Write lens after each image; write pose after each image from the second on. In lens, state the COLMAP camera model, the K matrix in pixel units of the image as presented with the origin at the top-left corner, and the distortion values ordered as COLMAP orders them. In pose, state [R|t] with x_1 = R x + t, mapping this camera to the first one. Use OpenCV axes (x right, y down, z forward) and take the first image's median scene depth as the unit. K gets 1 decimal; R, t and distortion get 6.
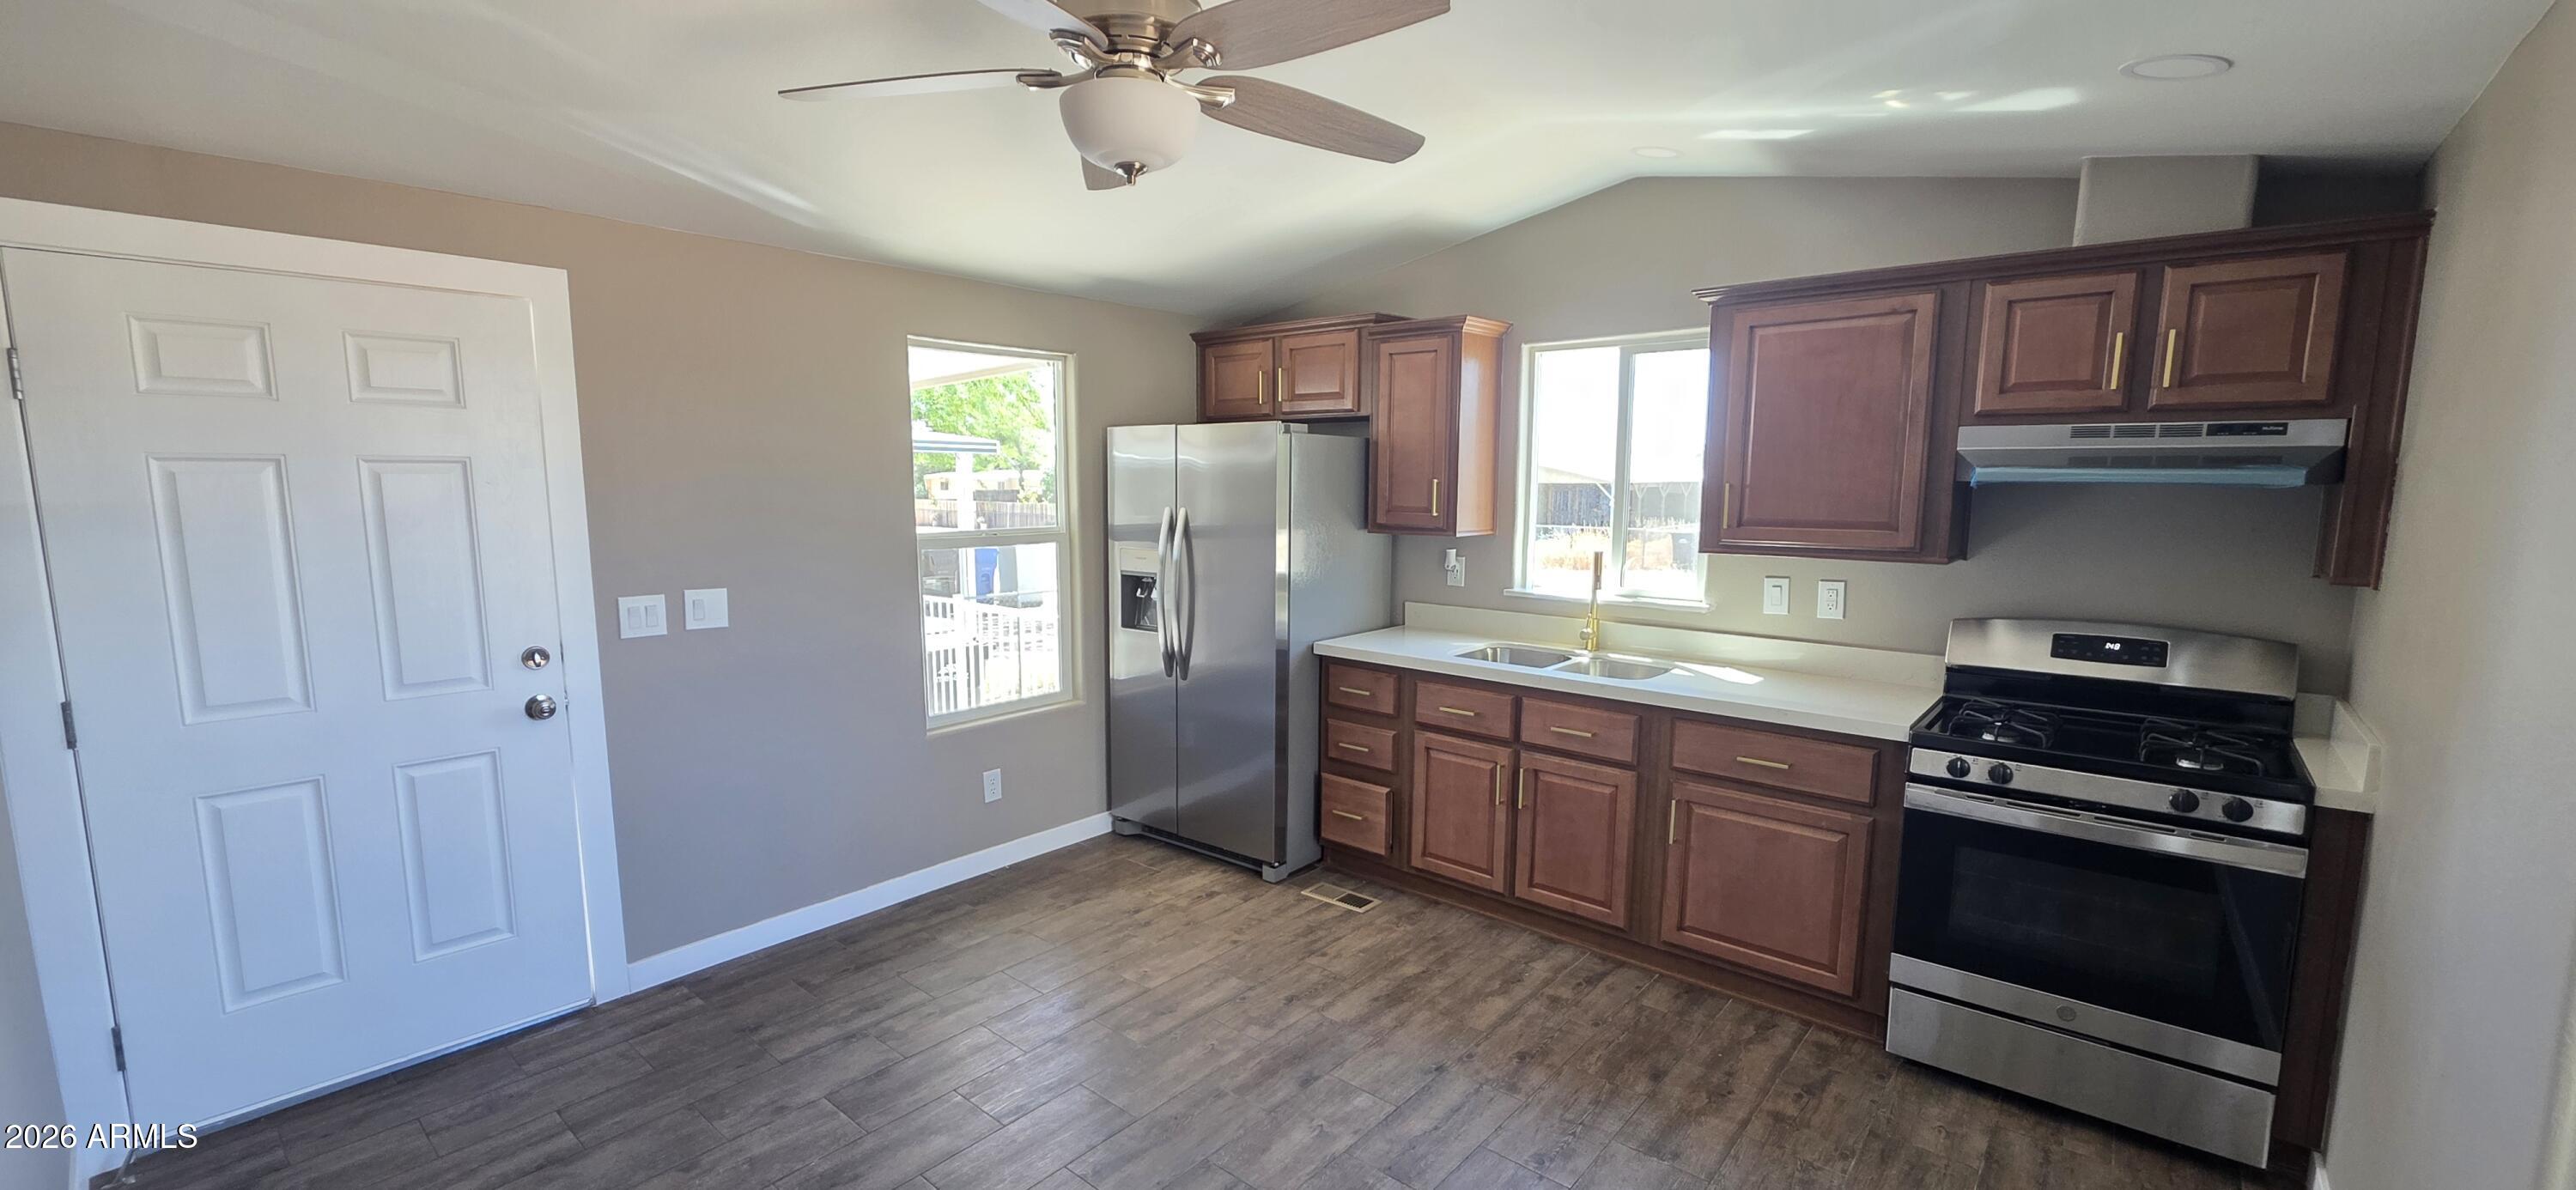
lens RADIAL K [[1031.6, 0, 1284.6], [0, 1031.6, 611.6], [0, 0, 1]] dist [0.000546, 0.000213]
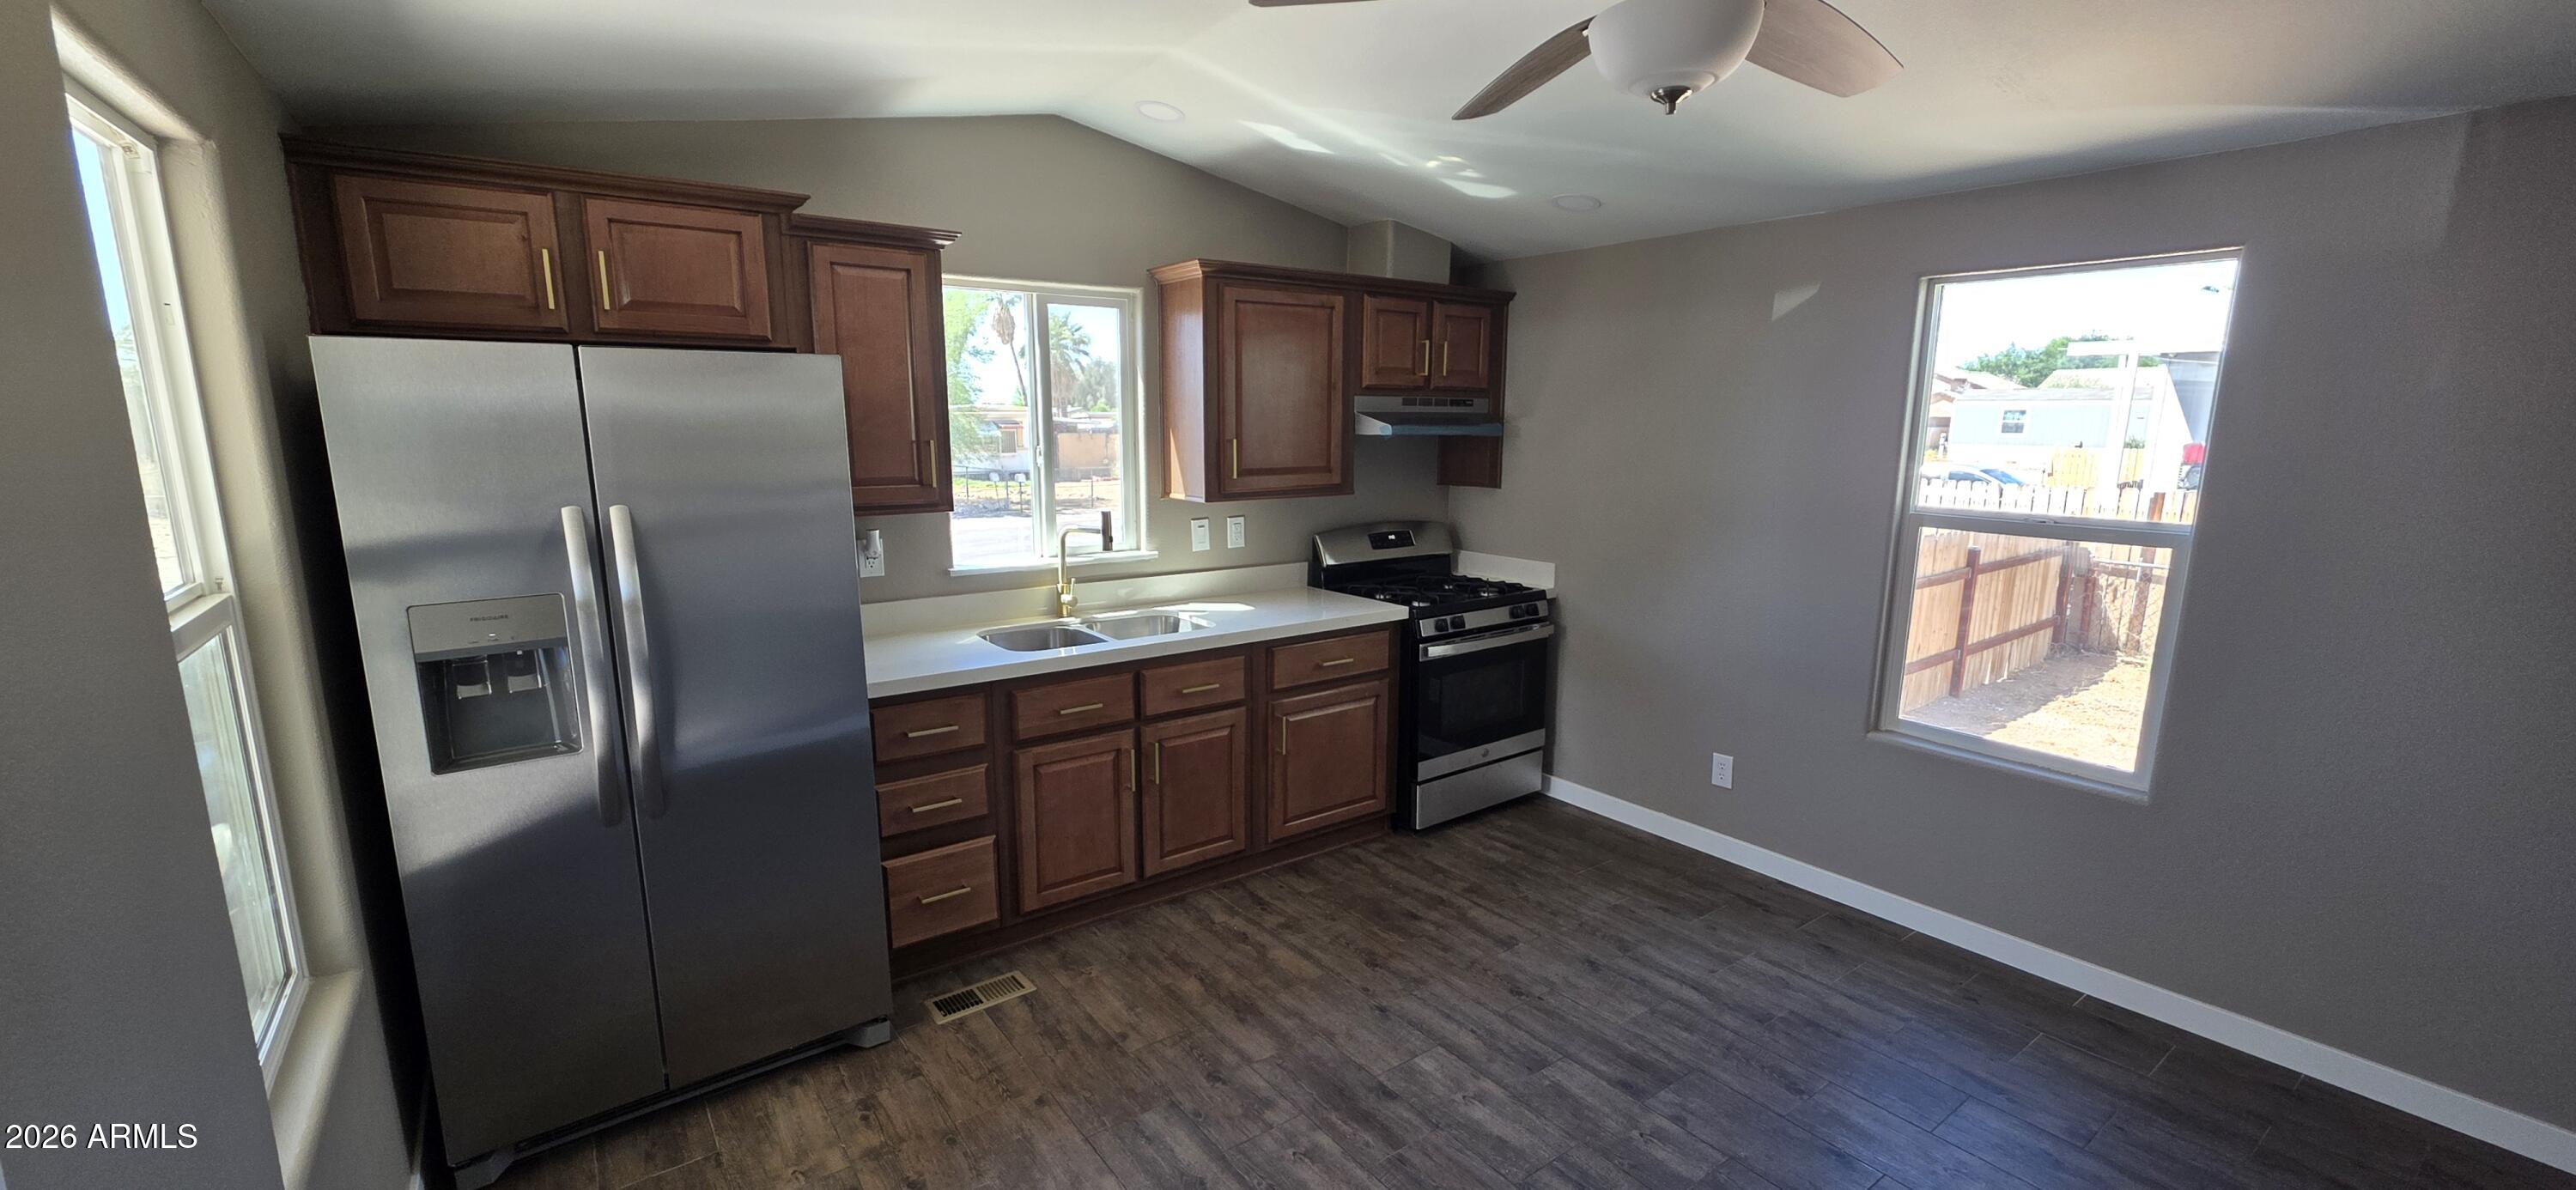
lens RADIAL K [[1029.4, 0, 1286.2], [0, 1029.4, 607.4], [0, 0, 1]] dist [0.000203, 0.004036]
pose [[0.227532, -0.181575, 0.956692, -0.730185], [0.125288, 0.979754, 0.156155, -0.120975], [-0.965677, 0.084332, 0.245675, 0.735985]]
